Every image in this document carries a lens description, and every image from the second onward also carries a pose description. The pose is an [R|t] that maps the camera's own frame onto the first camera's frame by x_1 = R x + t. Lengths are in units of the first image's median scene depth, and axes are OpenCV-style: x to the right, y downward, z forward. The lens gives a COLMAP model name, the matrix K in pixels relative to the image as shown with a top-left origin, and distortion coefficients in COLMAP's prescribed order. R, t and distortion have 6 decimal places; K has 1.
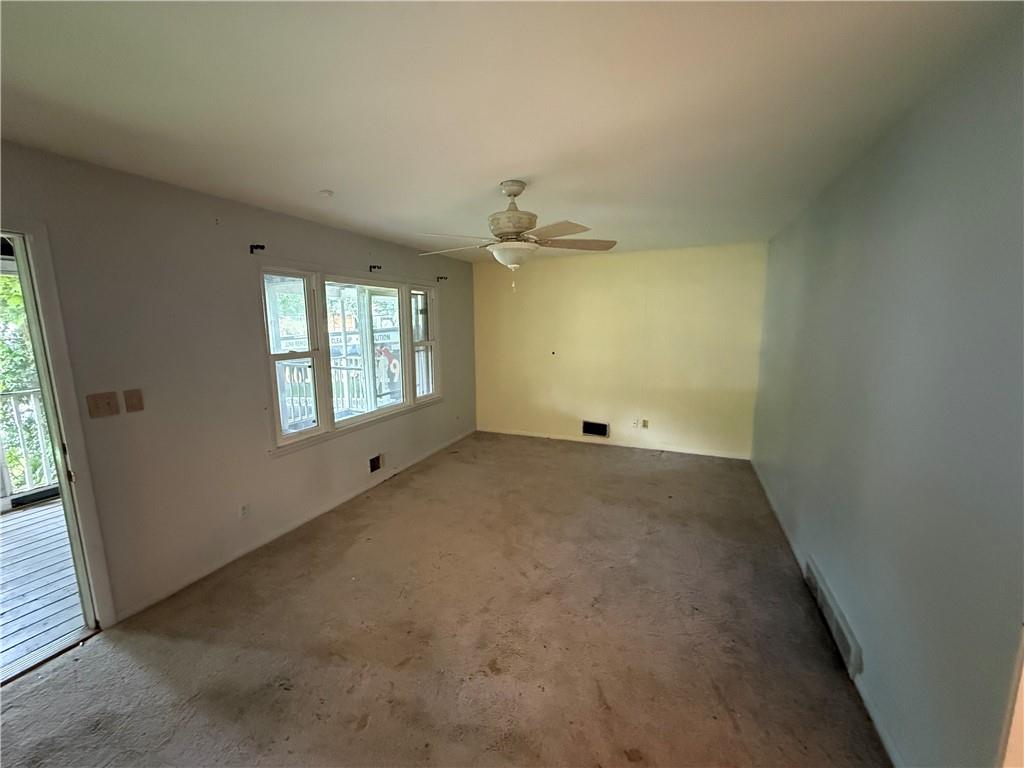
lens RADIAL K [[406.6, 0, 510.9], [0, 406.6, 382.9], [0, 0, 1]] dist [0.000911, 0.000193]
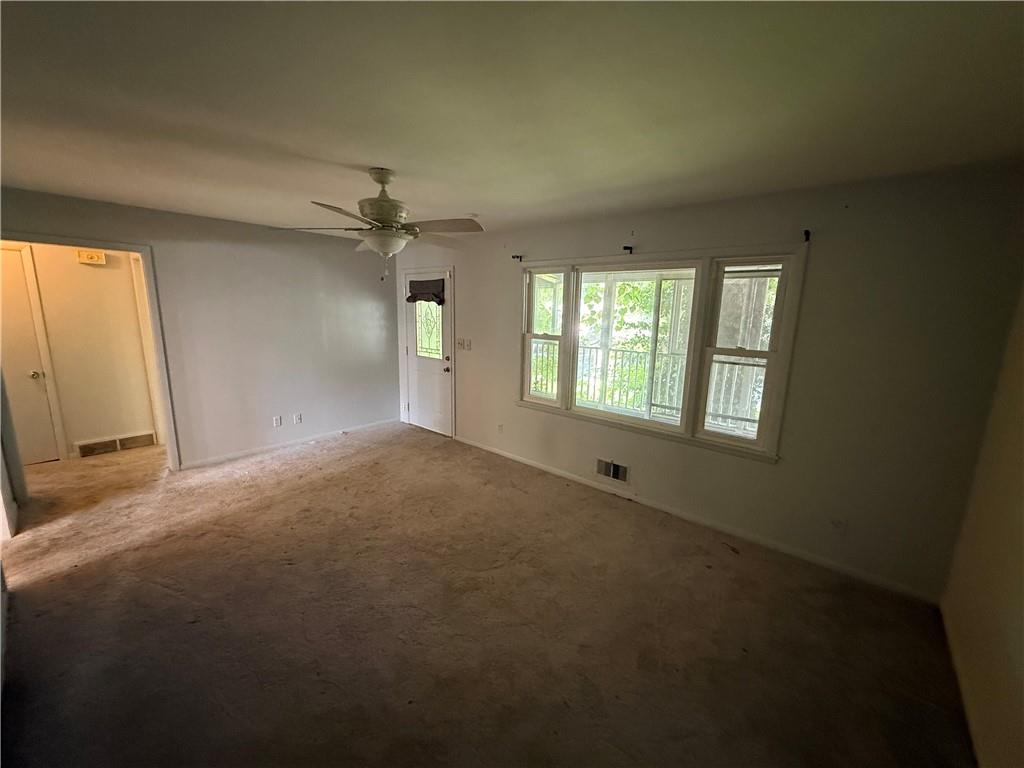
lens RADIAL K [[406.6, 0, 510.0], [0, 406.6, 384.4], [0, 0, 1]] dist [0.000911, 0.000193]
pose [[-0.310293, 0.180895, -0.933271, 0.618672], [-0.162011, 0.957304, 0.239418, -0.185714], [0.936734, 0.225491, -0.267738, 1.117565]]
